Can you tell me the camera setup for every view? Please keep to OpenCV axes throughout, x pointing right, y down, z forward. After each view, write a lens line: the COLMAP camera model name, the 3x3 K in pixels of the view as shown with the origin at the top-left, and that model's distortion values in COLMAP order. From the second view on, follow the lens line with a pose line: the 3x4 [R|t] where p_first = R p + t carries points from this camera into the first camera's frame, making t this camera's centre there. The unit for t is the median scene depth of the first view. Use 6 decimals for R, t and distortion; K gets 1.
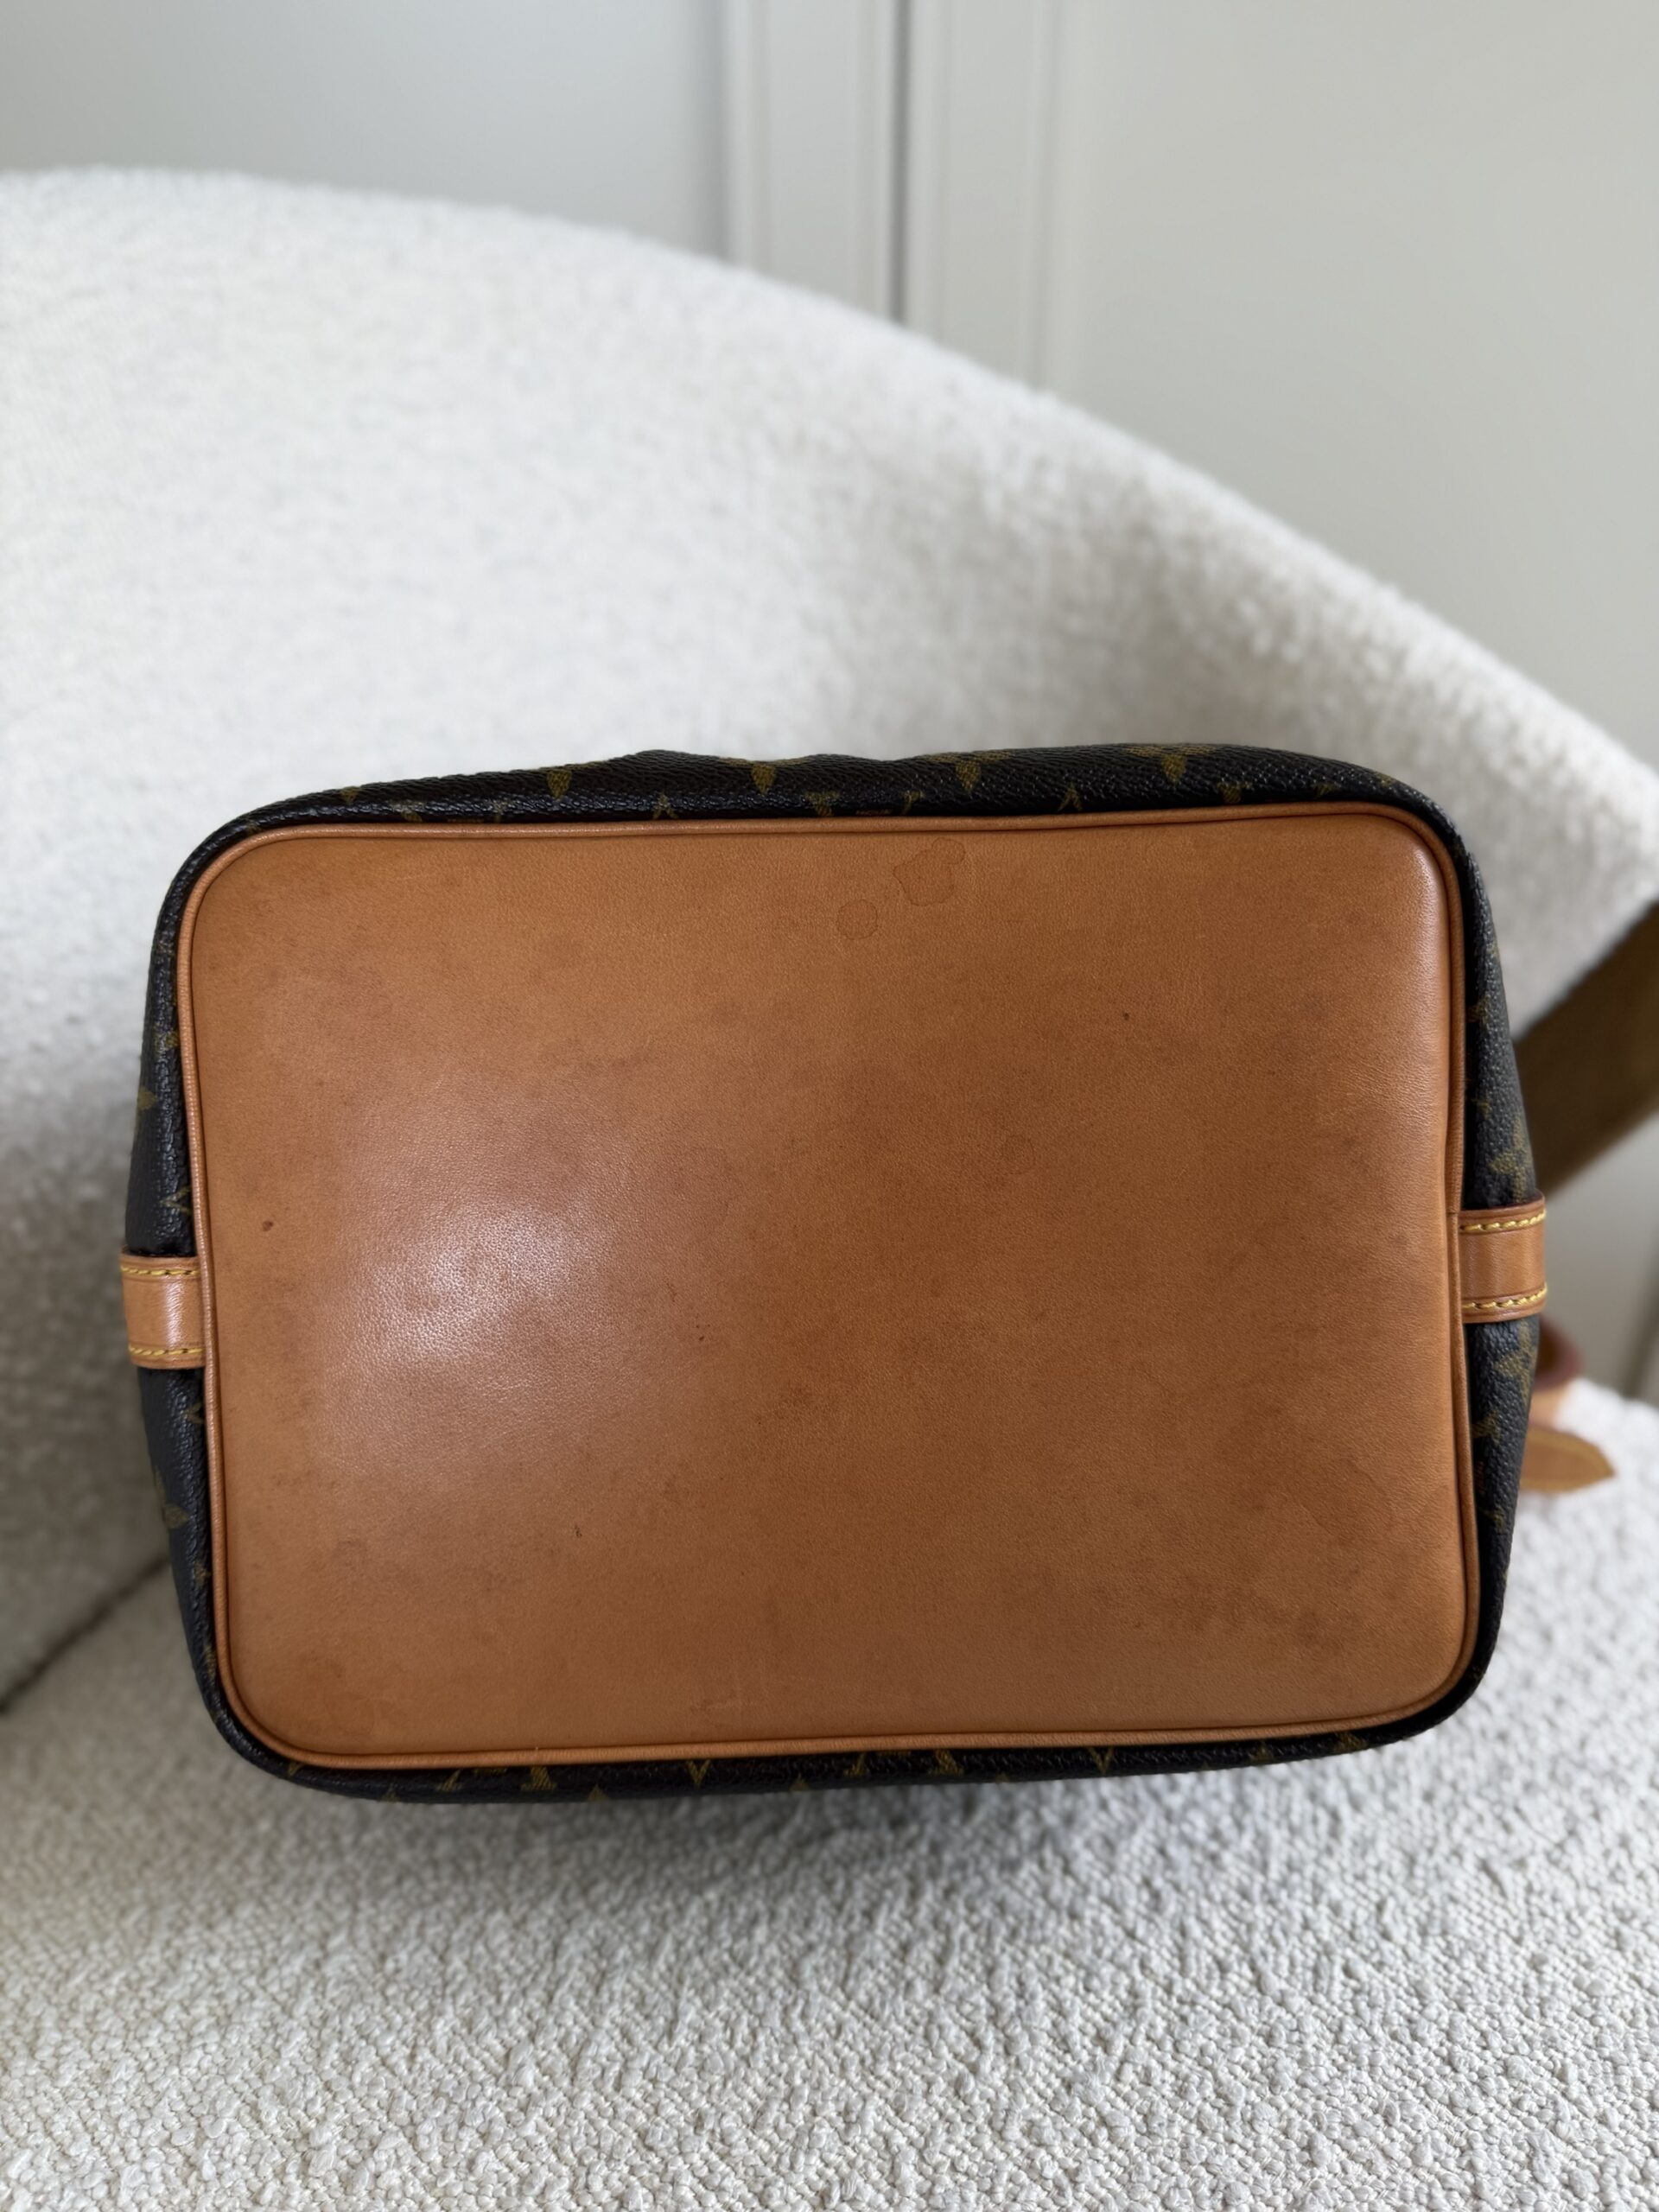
lens RADIAL K [[1637.3, 0, 829.0], [0, 1637.3, 1103.2], [0, 0, 1]] dist [-0.048522, 0.012628]
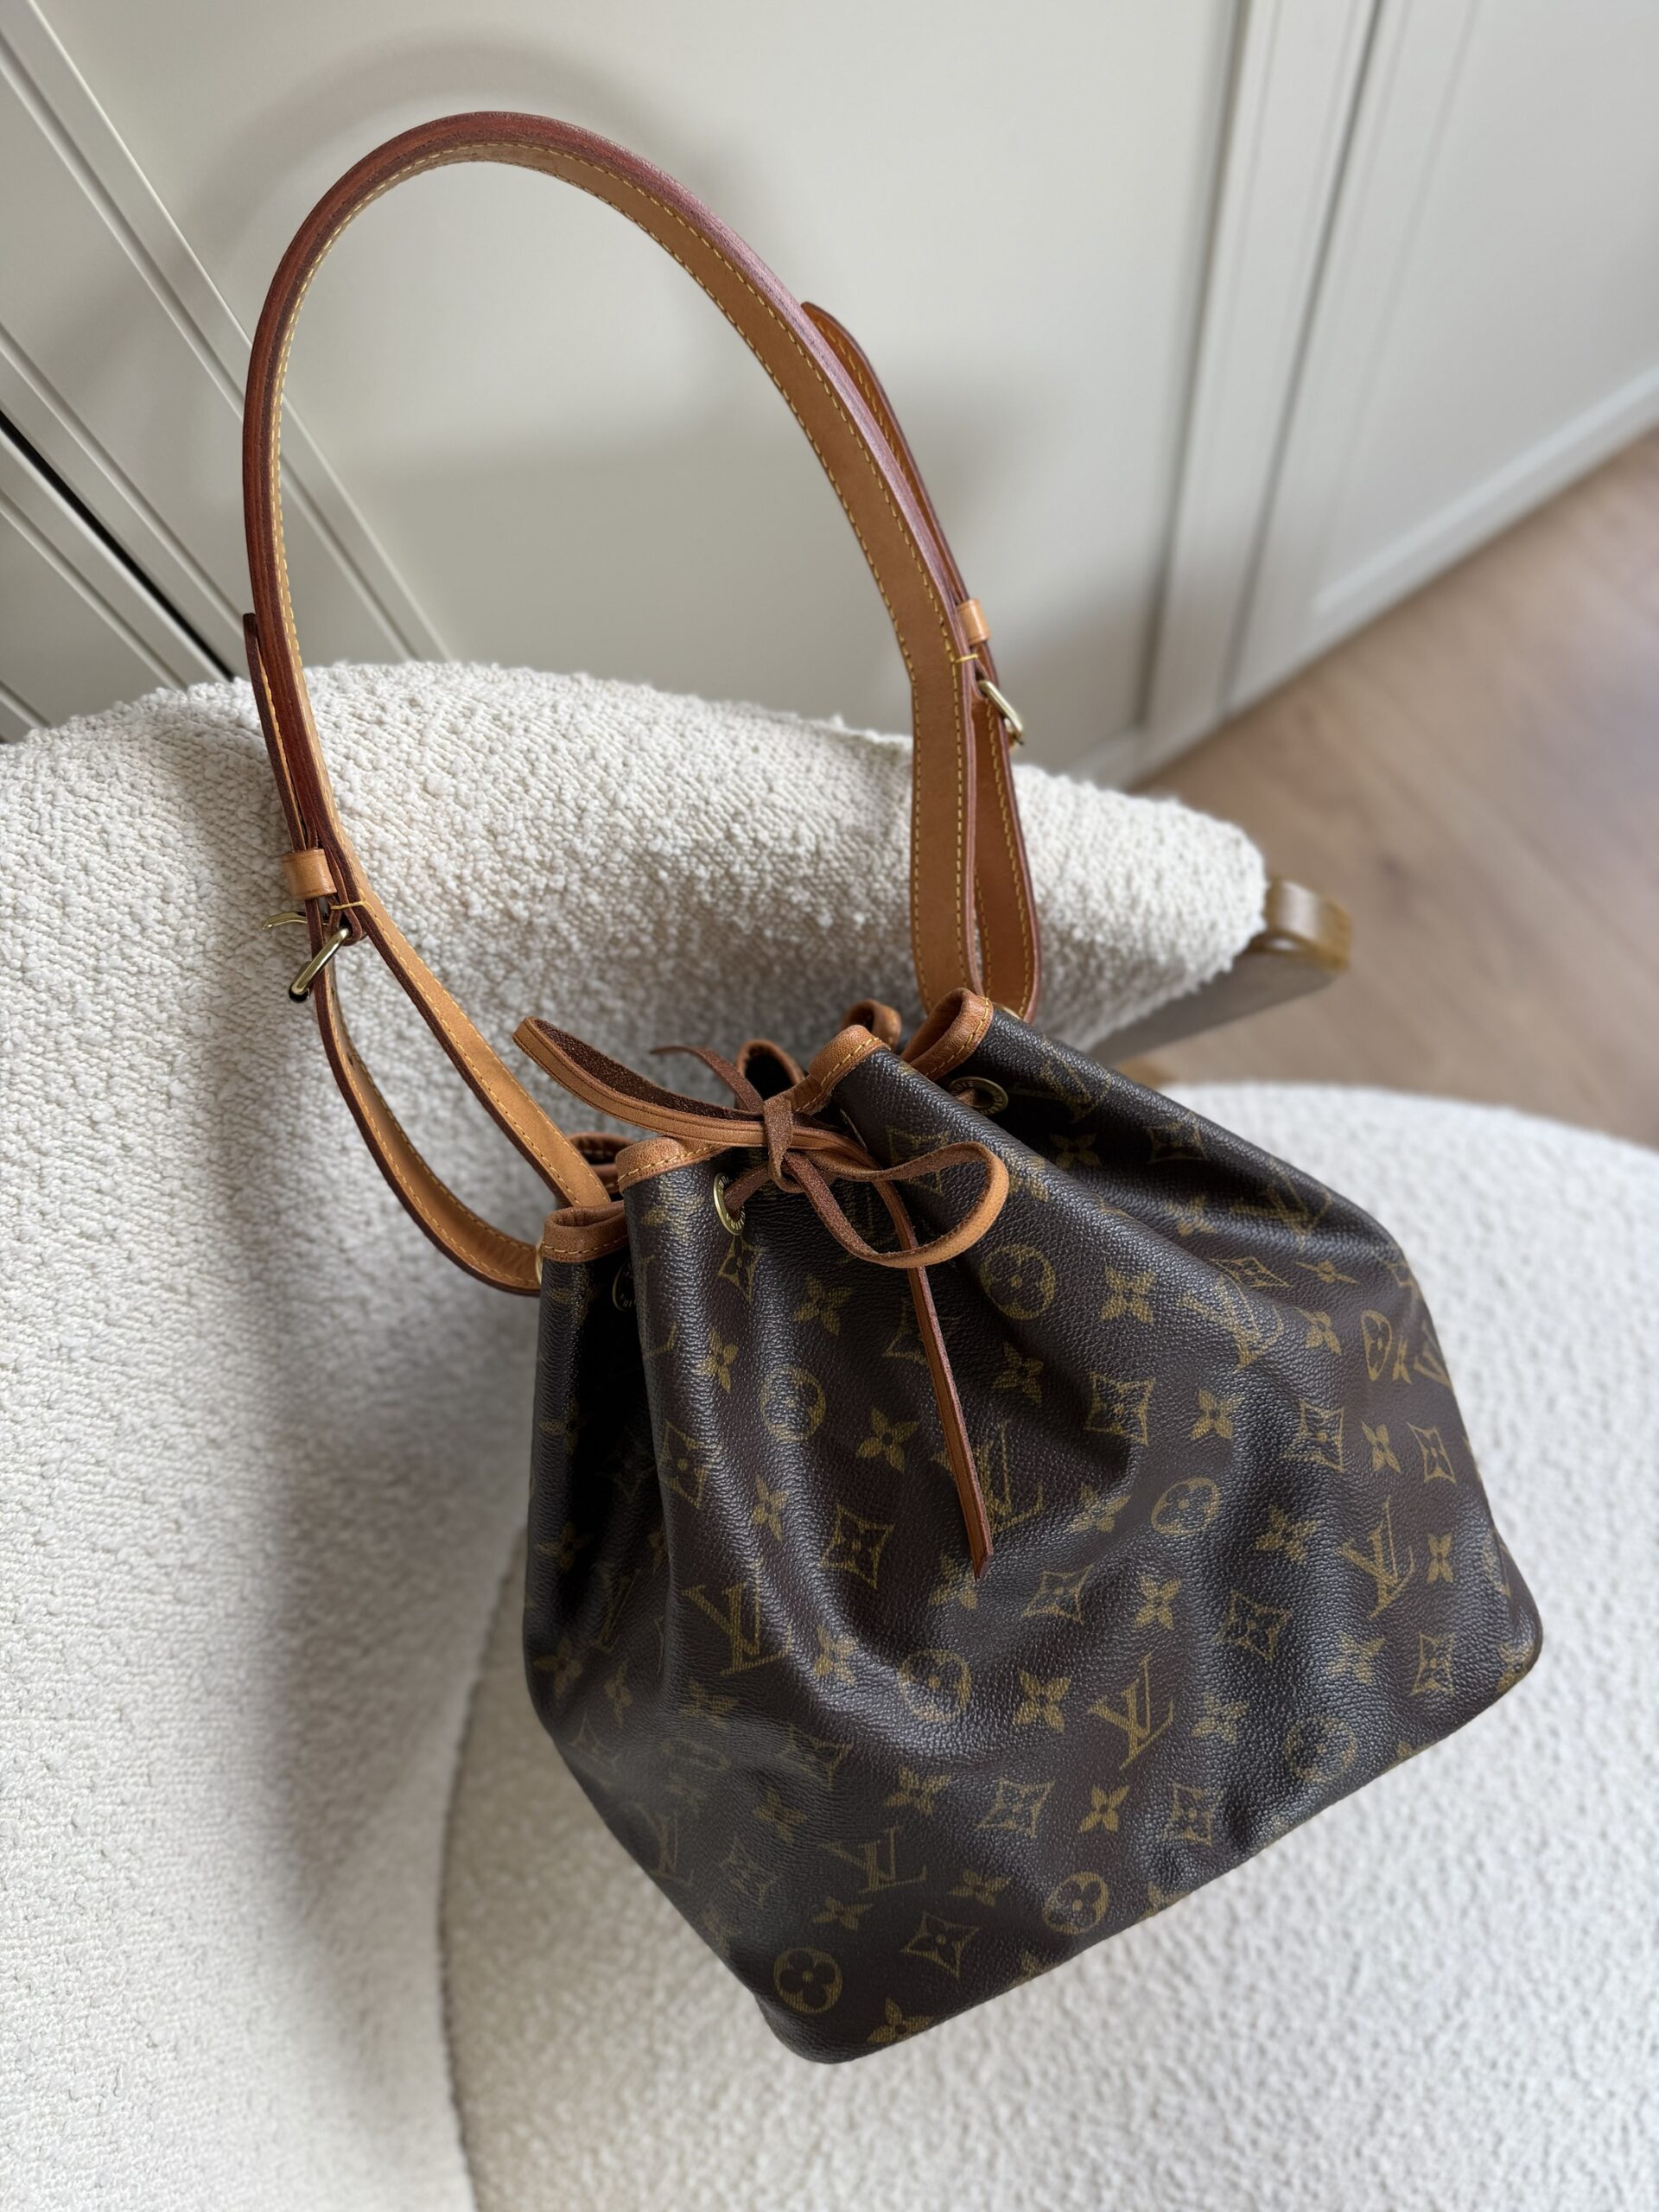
lens RADIAL K [[1567.4, 0, 831.6], [0, 1567.4, 1104.4], [0, 0, 1]] dist [-0.020283, -0.018284]
pose [[0.817035, -0.573393, 0.060616, 0.205733], [0.377940, 0.611974, 0.694730, -1.161486], [-0.435449, -0.544710, 0.716712, 0.393530]]
